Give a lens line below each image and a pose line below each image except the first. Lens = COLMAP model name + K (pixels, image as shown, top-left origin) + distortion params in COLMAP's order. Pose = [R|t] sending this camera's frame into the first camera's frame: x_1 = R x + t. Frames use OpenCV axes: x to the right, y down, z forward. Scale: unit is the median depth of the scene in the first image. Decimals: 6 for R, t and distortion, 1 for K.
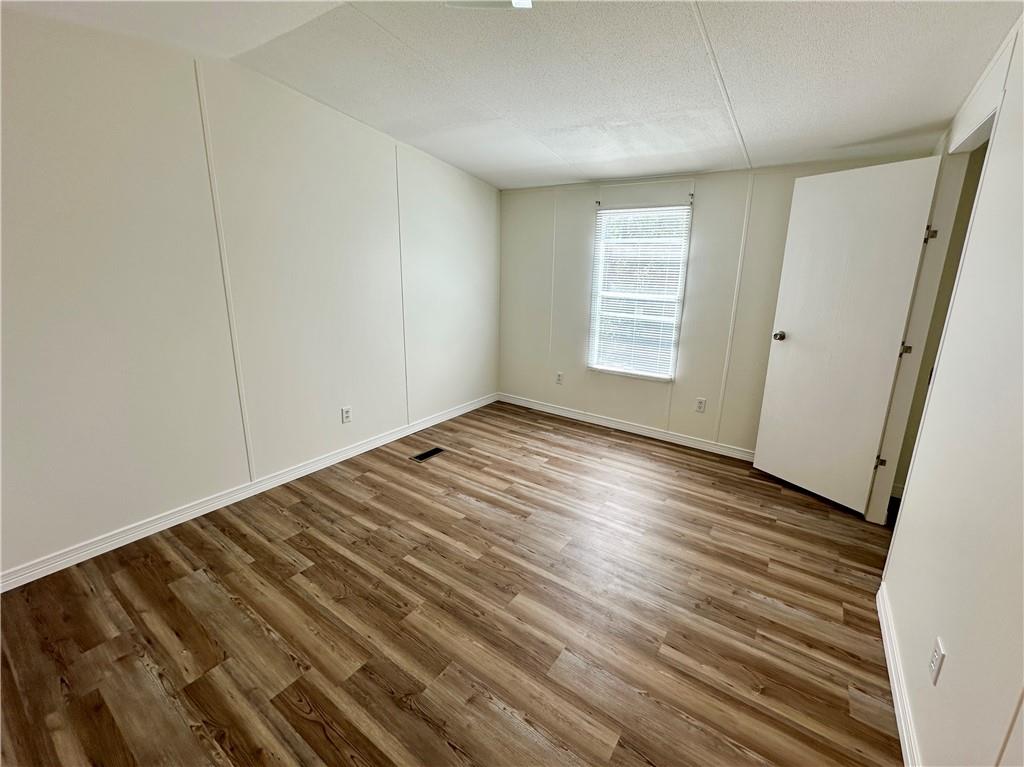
lens RADIAL K [[421.1, 0, 529.8], [0, 421.1, 365.6], [0, 0, 1]] dist [-0.001026, 0.000358]
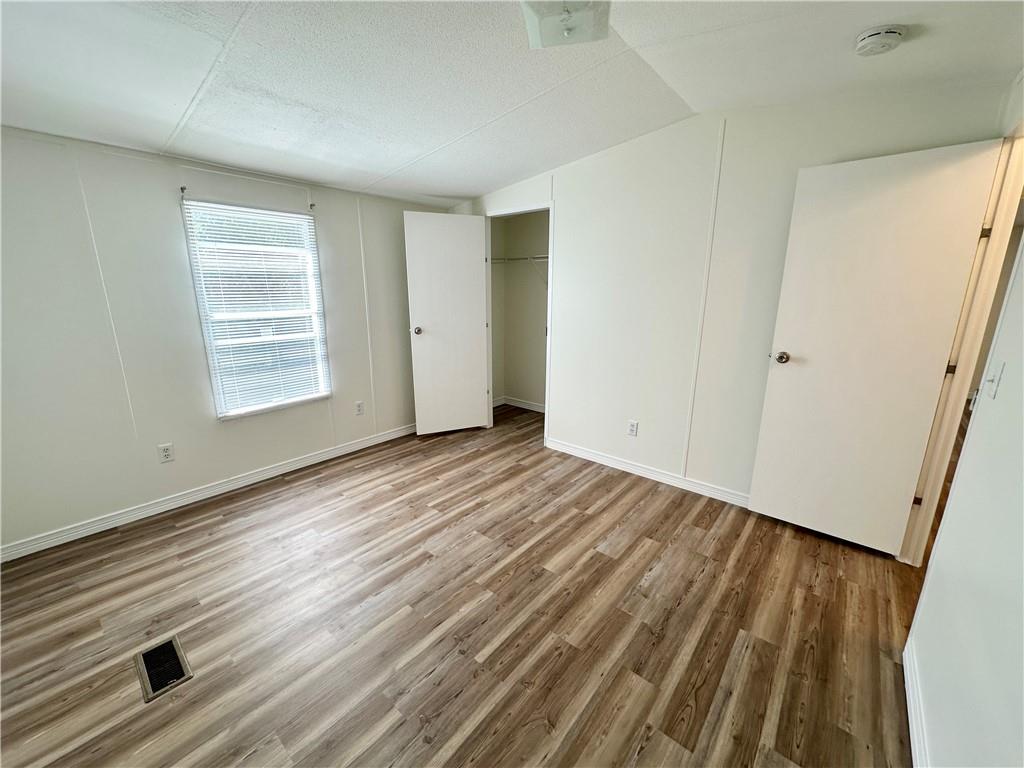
lens RADIAL K [[408.6, 0, 512.0], [0, 408.6, 384.0], [0, 0, 1]] dist [-0.001146, 0.000071]
pose [[0.117174, -0.255469, 0.959690, -0.793770], [0.226178, 0.947817, 0.224693, -0.164820], [-0.967013, 0.190732, 0.168841, 0.645906]]
